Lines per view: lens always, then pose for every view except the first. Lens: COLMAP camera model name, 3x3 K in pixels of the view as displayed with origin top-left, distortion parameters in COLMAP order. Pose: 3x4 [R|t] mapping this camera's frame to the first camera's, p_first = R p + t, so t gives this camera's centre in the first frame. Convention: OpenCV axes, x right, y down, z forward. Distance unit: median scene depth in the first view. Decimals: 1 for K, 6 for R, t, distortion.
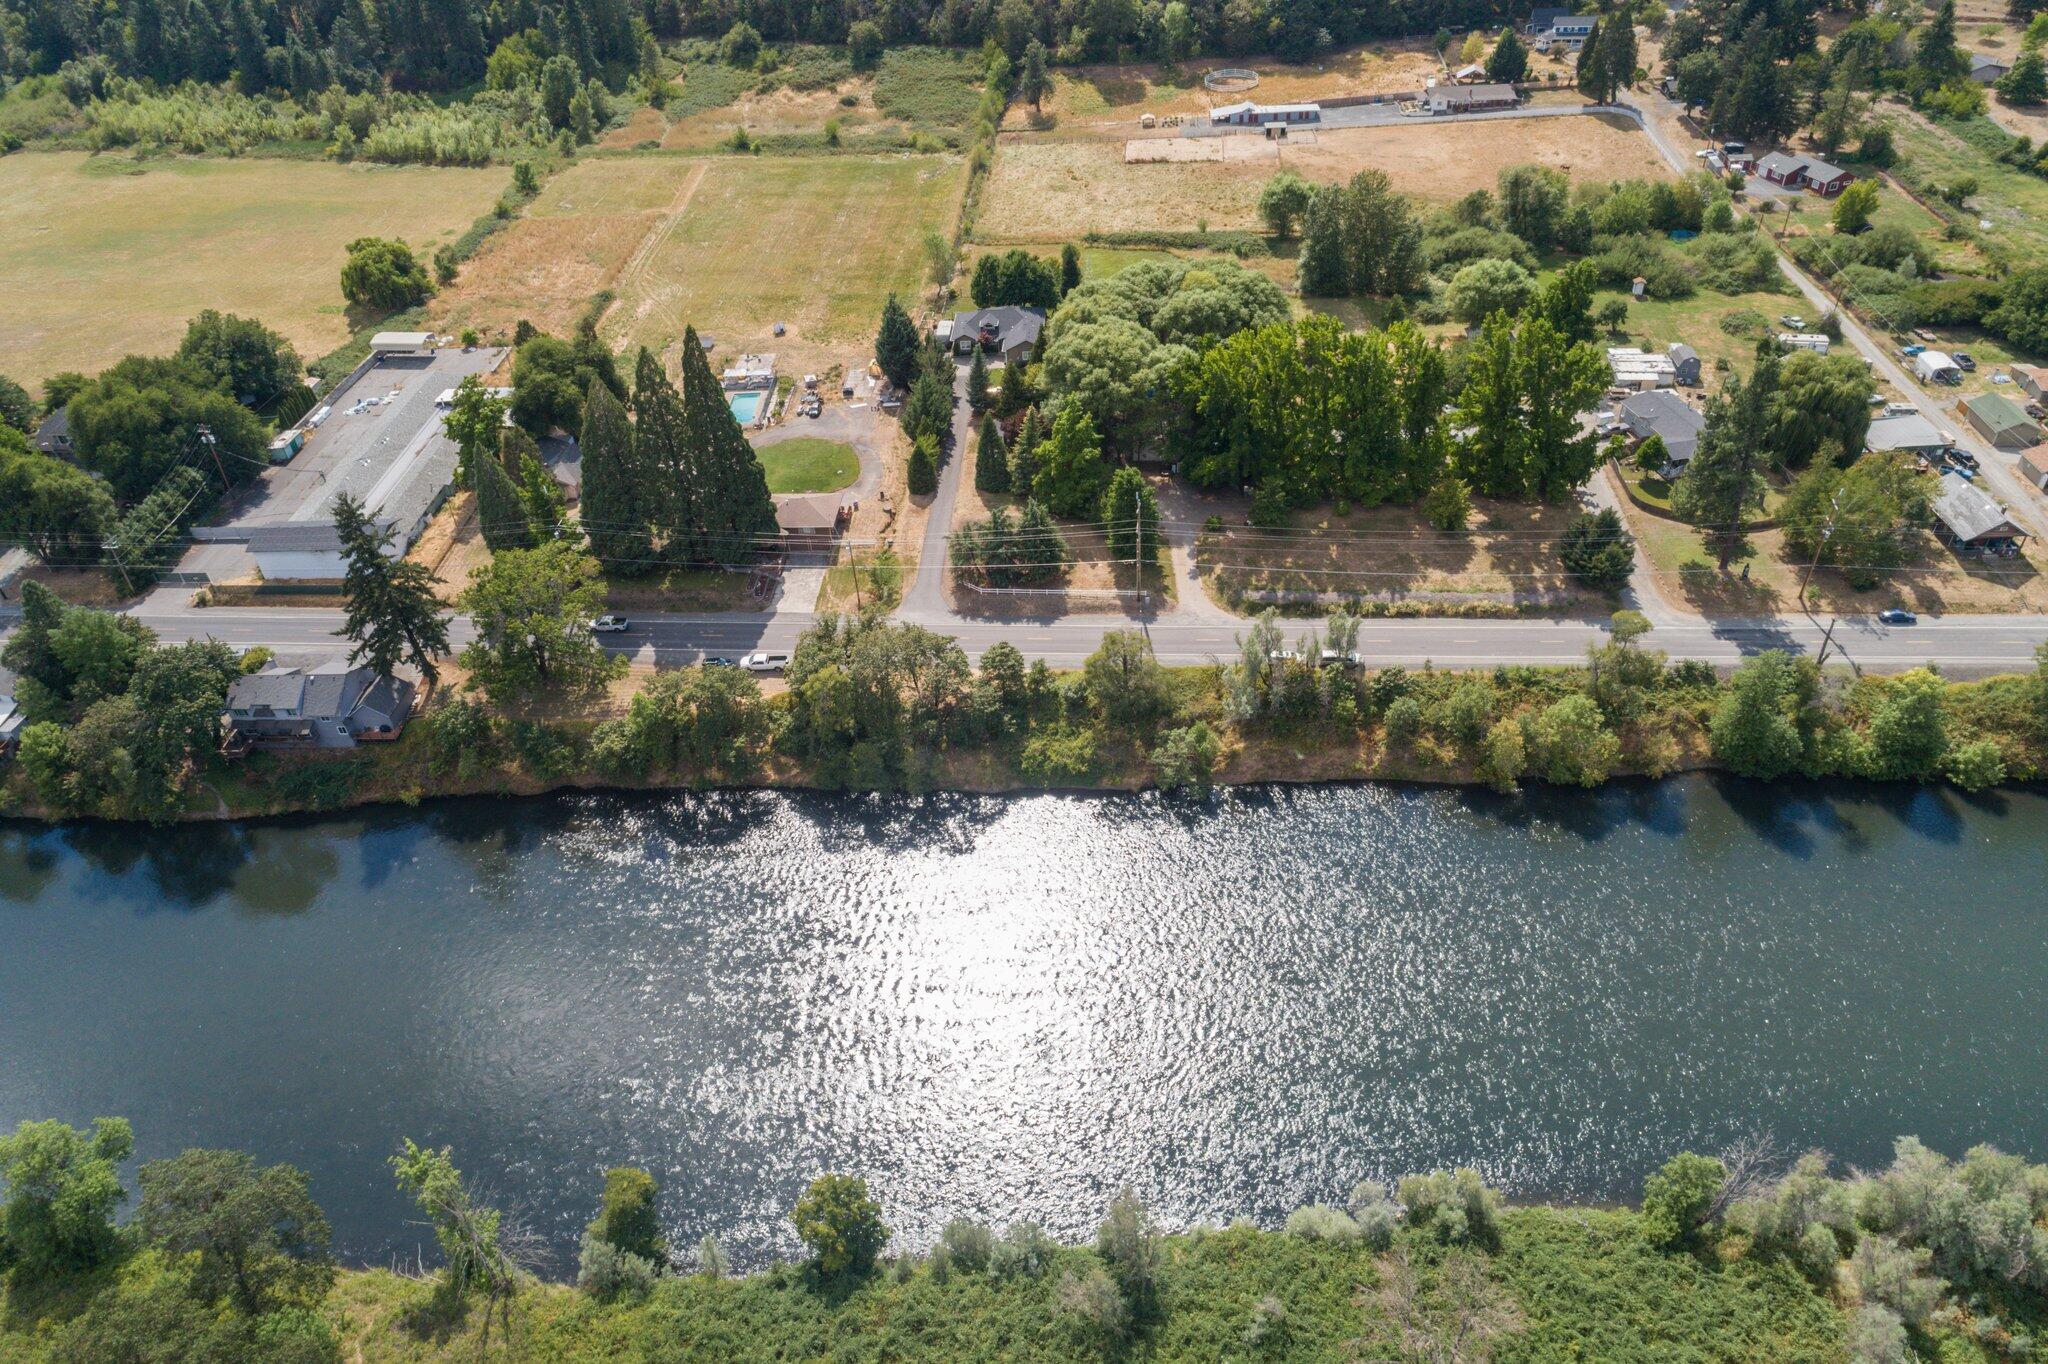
lens RADIAL K [[1423.6, 0, 1024.0], [0, 1423.6, 682.0], [0, 0, 1]] dist [-0.000259, 0.004539]
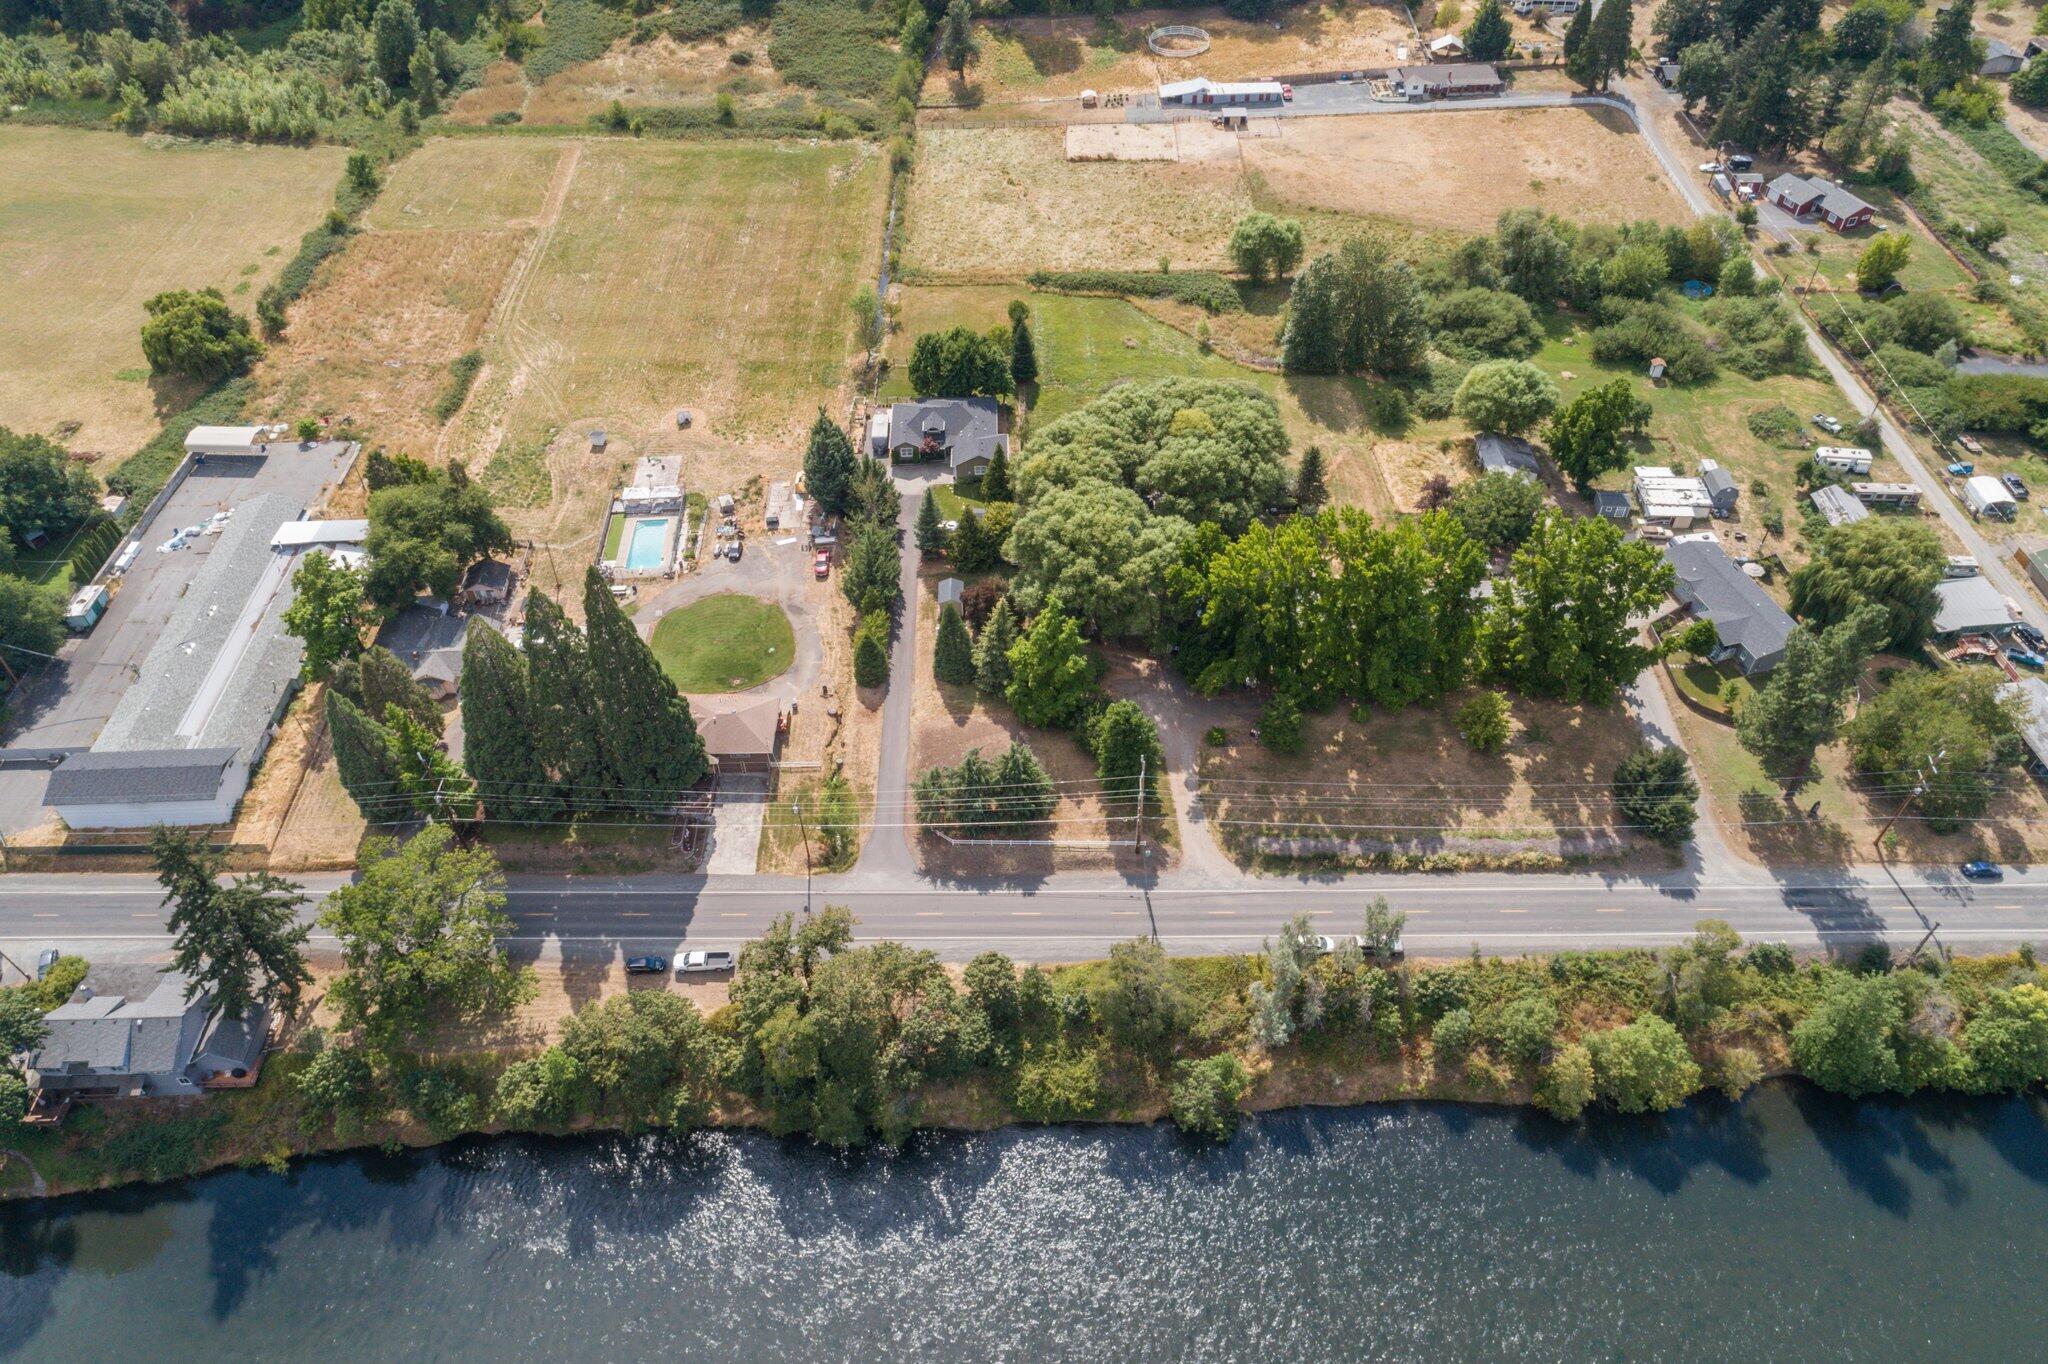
lens RADIAL K [[1423.6, 0, 1024.0], [0, 1423.6, 682.0], [0, 0, 1]] dist [-0.000259, 0.004539]
pose [[0.996744, -0.020313, 0.078031, -0.041540], [0.010685, 0.992487, 0.121884, -0.209096], [-0.079920, -0.120653, 0.989472, 0.130903]]
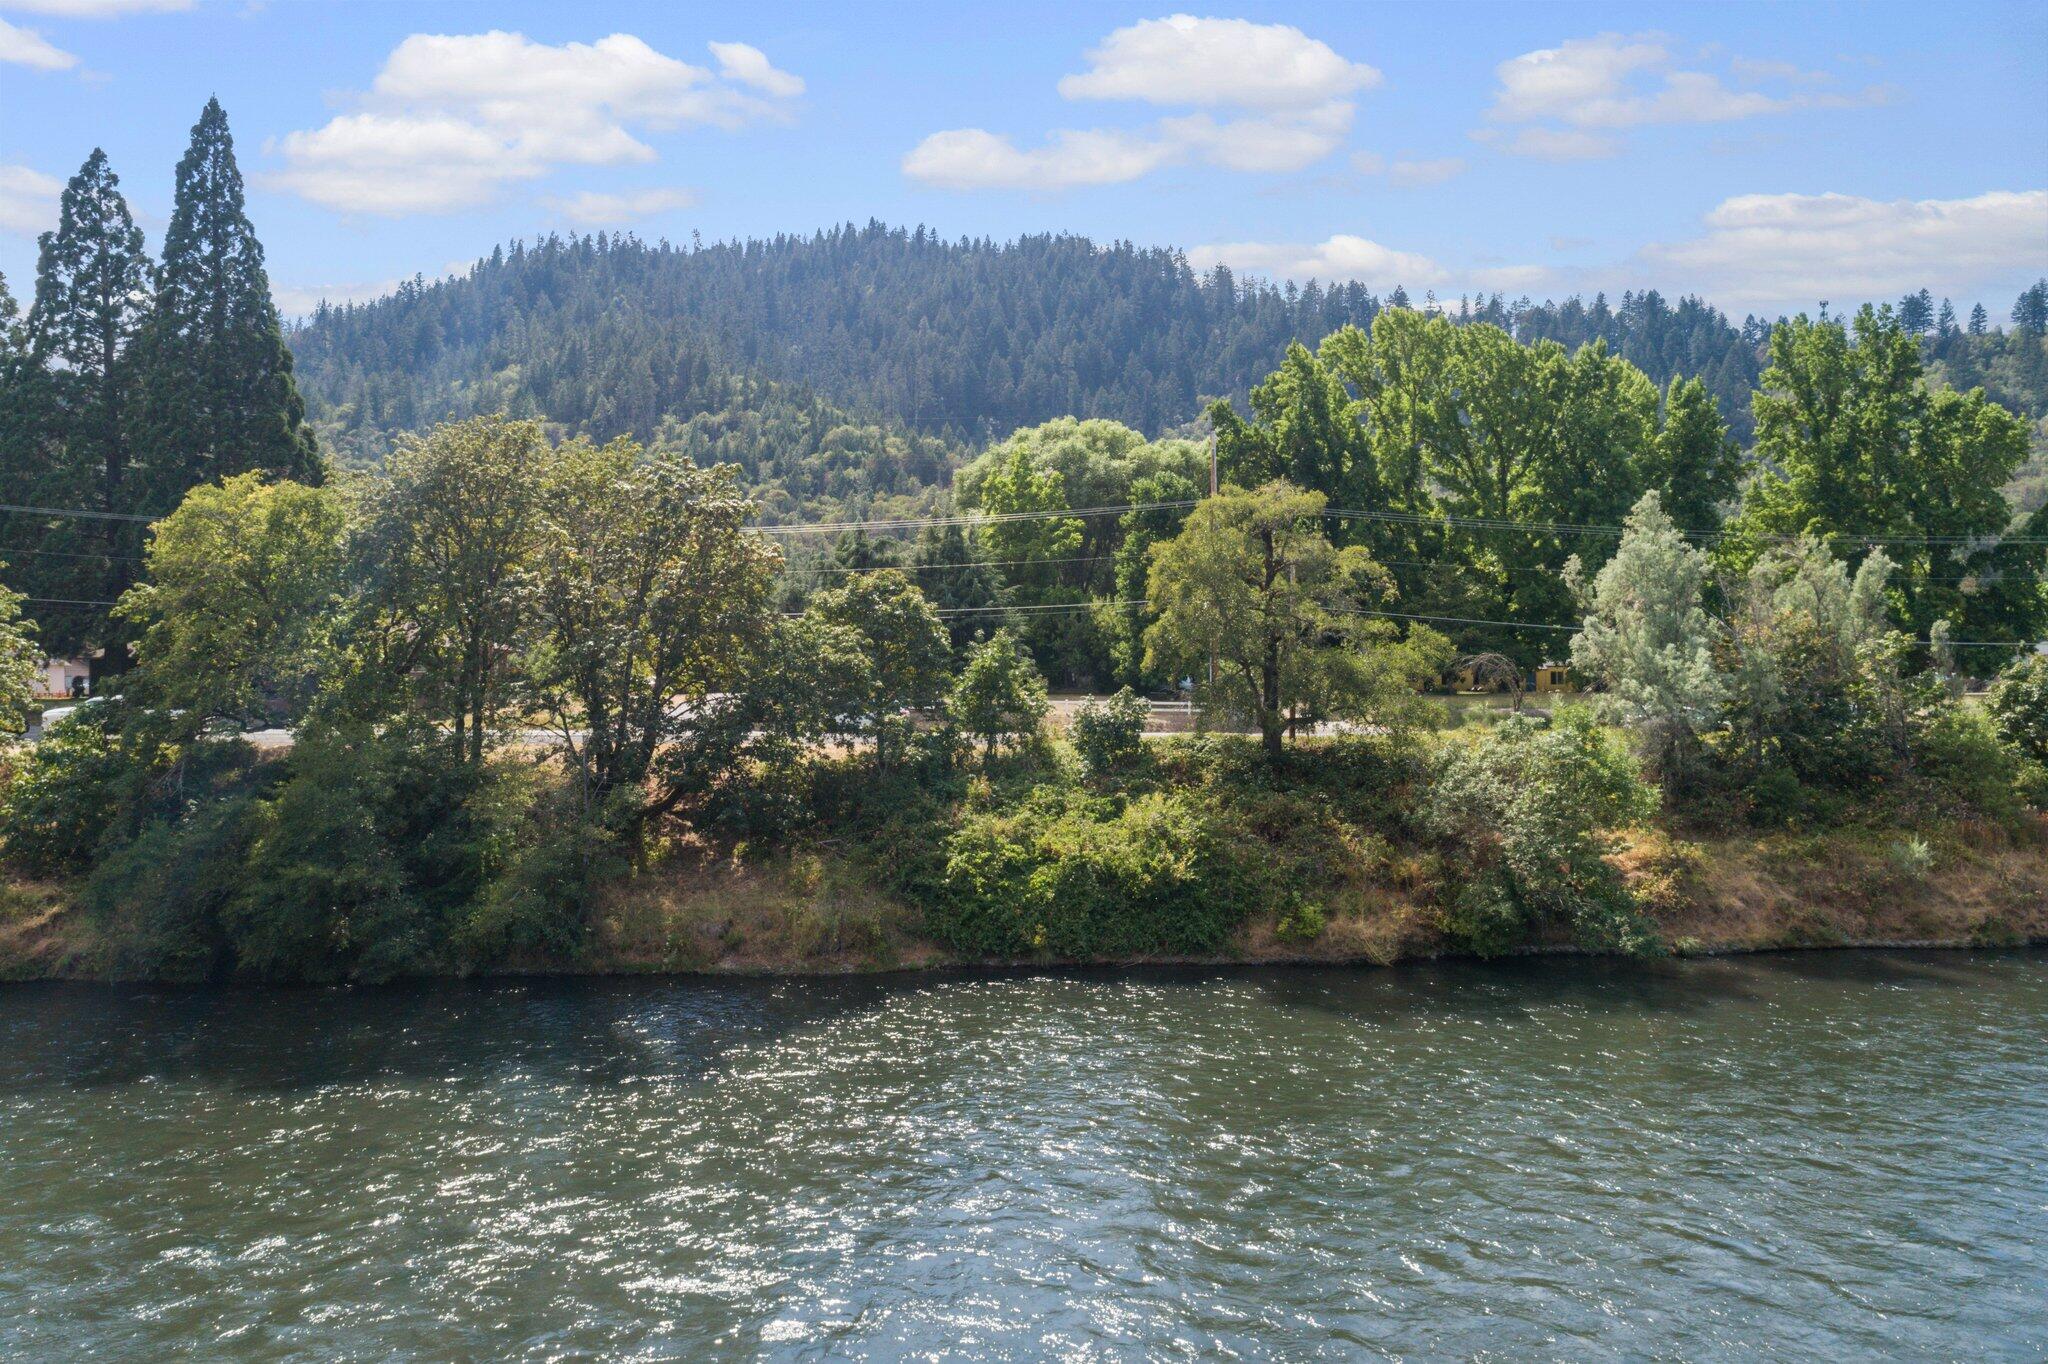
lens RADIAL K [[1385.5, 0, 1024.0], [0, 1385.5, 682.0], [0, 0, 1]] dist [0.002480, 0.004771]
pose [[0.993364, 0.040691, 0.107574, -0.011622], [0.034481, 0.786932, -0.616076, 0.135094], [-0.109722, 0.615697, 0.780307, 0.549313]]
